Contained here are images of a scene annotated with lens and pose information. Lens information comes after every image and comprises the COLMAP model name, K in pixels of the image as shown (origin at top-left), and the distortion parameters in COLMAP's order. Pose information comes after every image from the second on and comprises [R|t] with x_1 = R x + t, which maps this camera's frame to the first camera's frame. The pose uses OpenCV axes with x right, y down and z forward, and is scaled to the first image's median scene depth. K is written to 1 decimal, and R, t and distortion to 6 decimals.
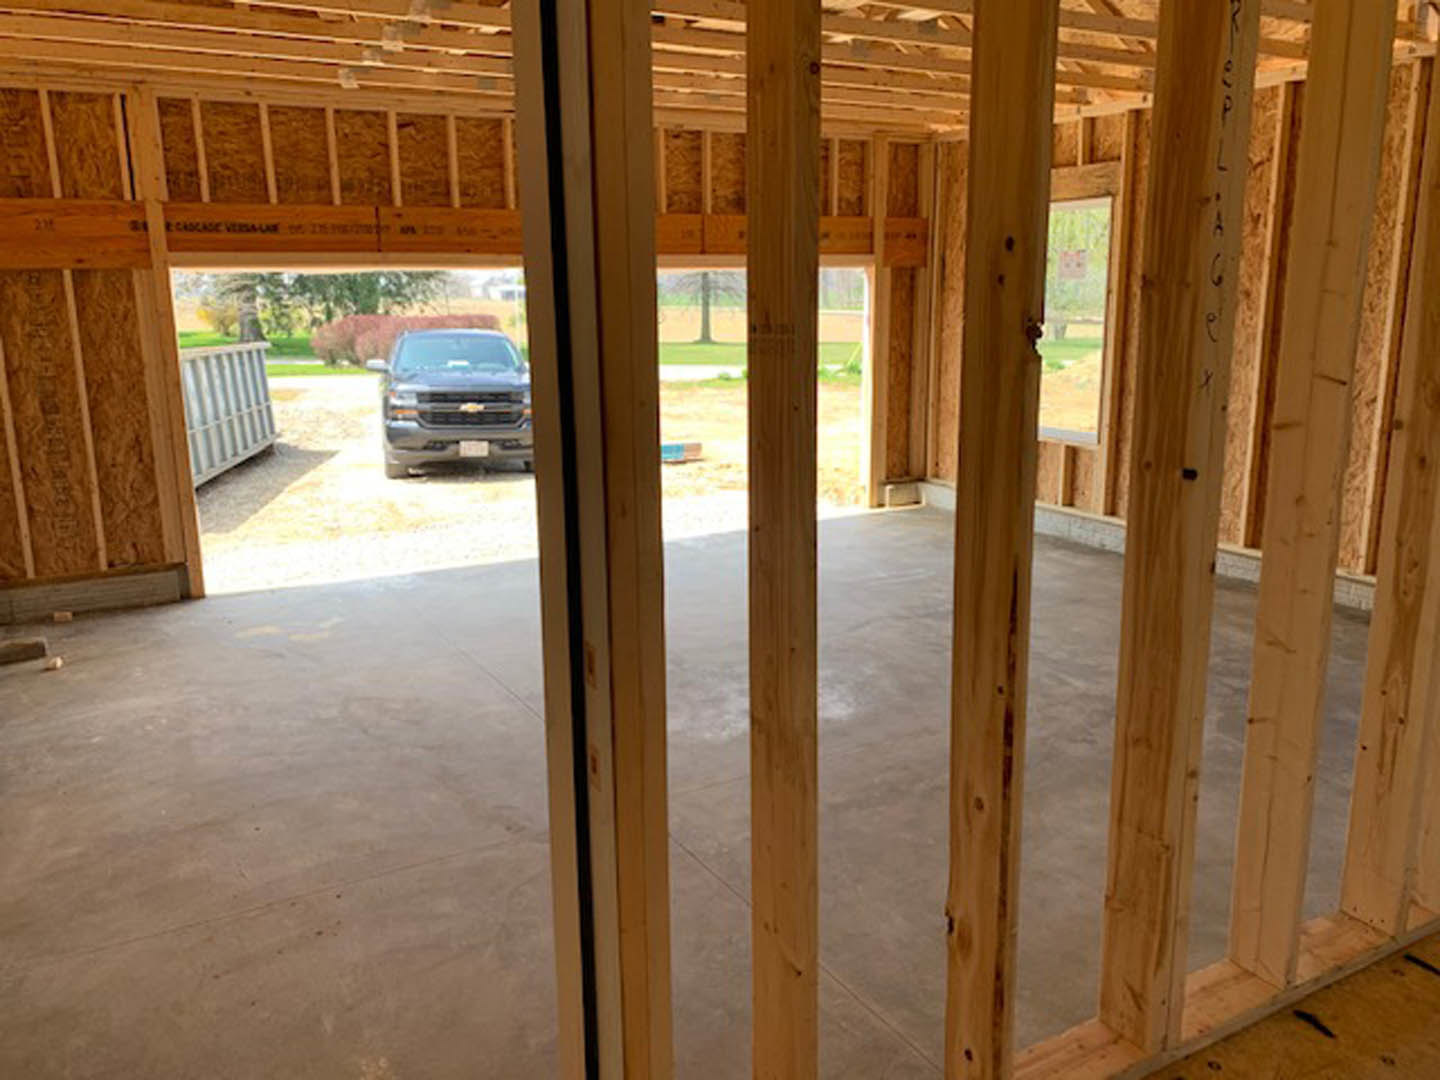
lens RADIAL K [[1103.5, 0, 717.1], [0, 1103.5, 531.2], [0, 0, 1]] dist [0.045483, -0.052928]
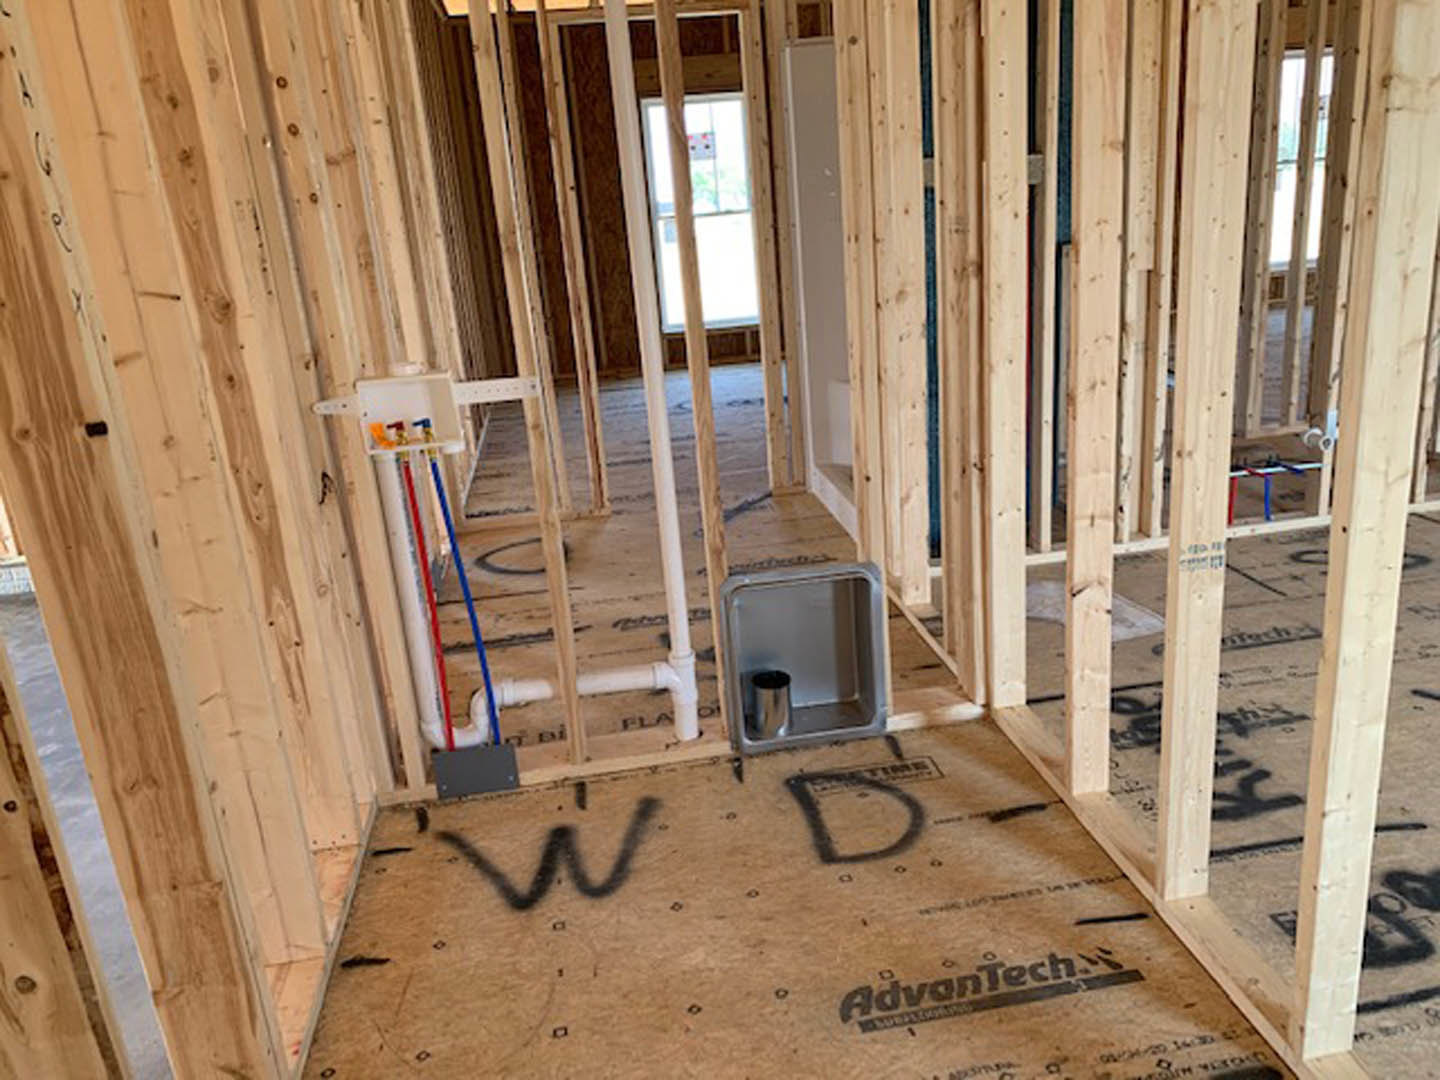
lens RADIAL K [[1103.5, 0, 747.0], [0, 1103.5, 518.5], [0, 0, 1]] dist [0.045483, -0.052928]
pose [[0.337122, -0.289958, 0.895697, -0.024356], [0.278316, 0.939562, 0.199406, -0.004330], [-0.899382, 0.182063, 0.397448, 0.060567]]
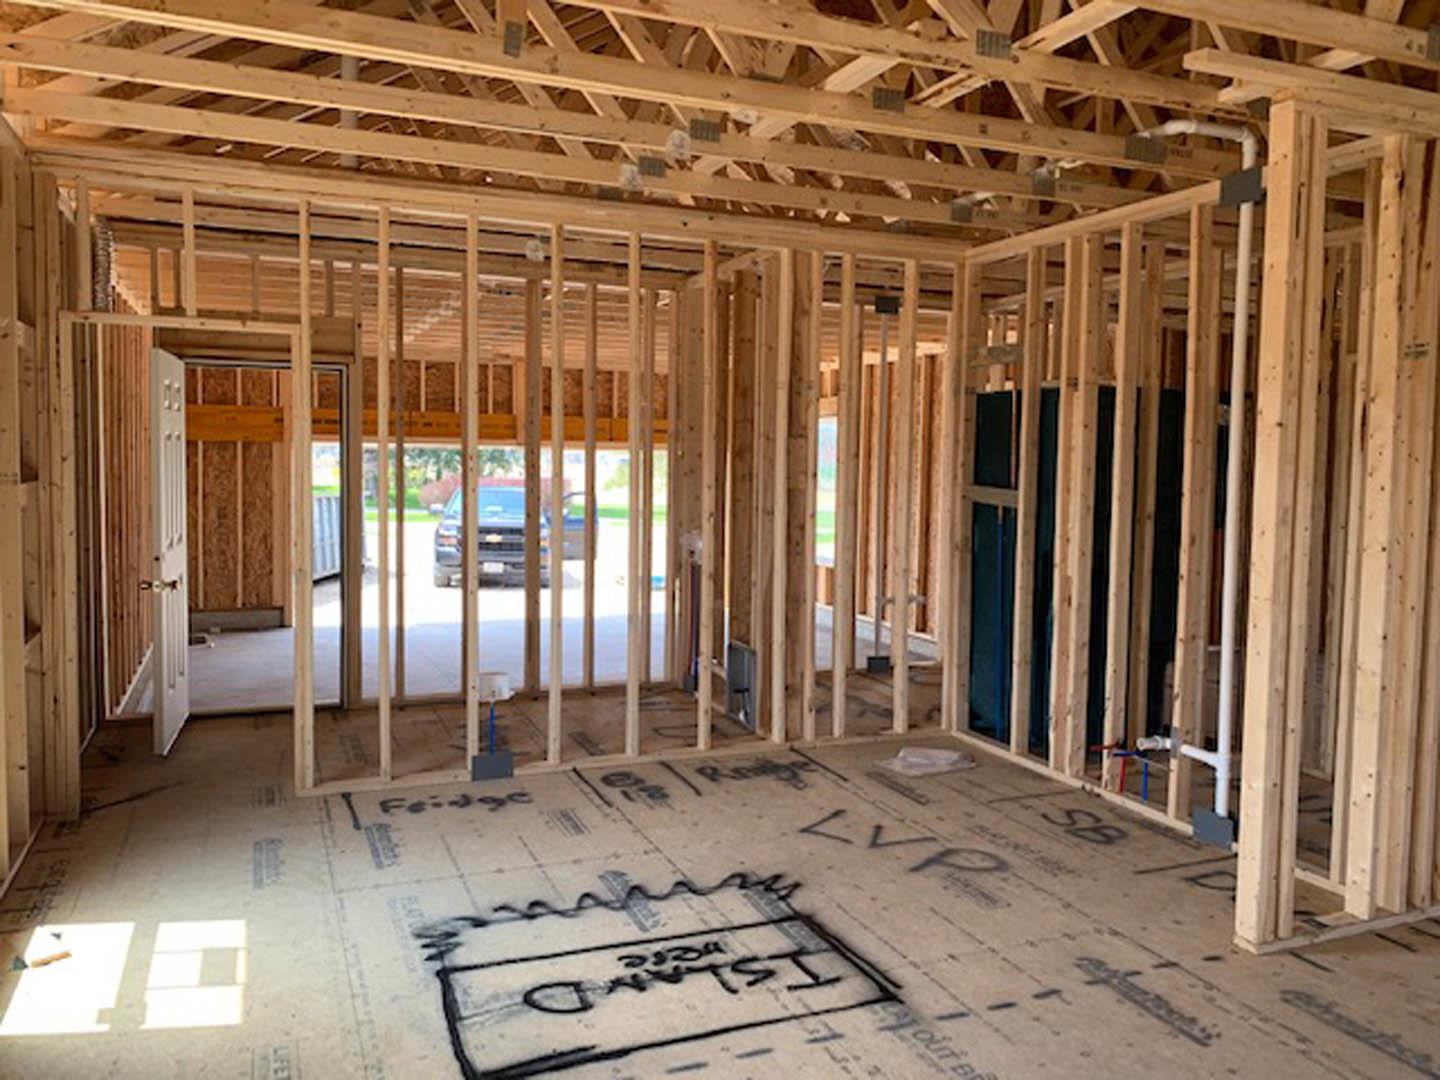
lens RADIAL K [[1103.5, 0, 716.2], [0, 1103.5, 541.3], [0, 0, 1]] dist [0.045483, -0.052928]
pose [[0.993758, 0.038875, -0.104569, 0.383615], [-0.053355, 0.988789, -0.139460, 0.135932], [0.097975, 0.144168, 0.984691, -0.681488]]
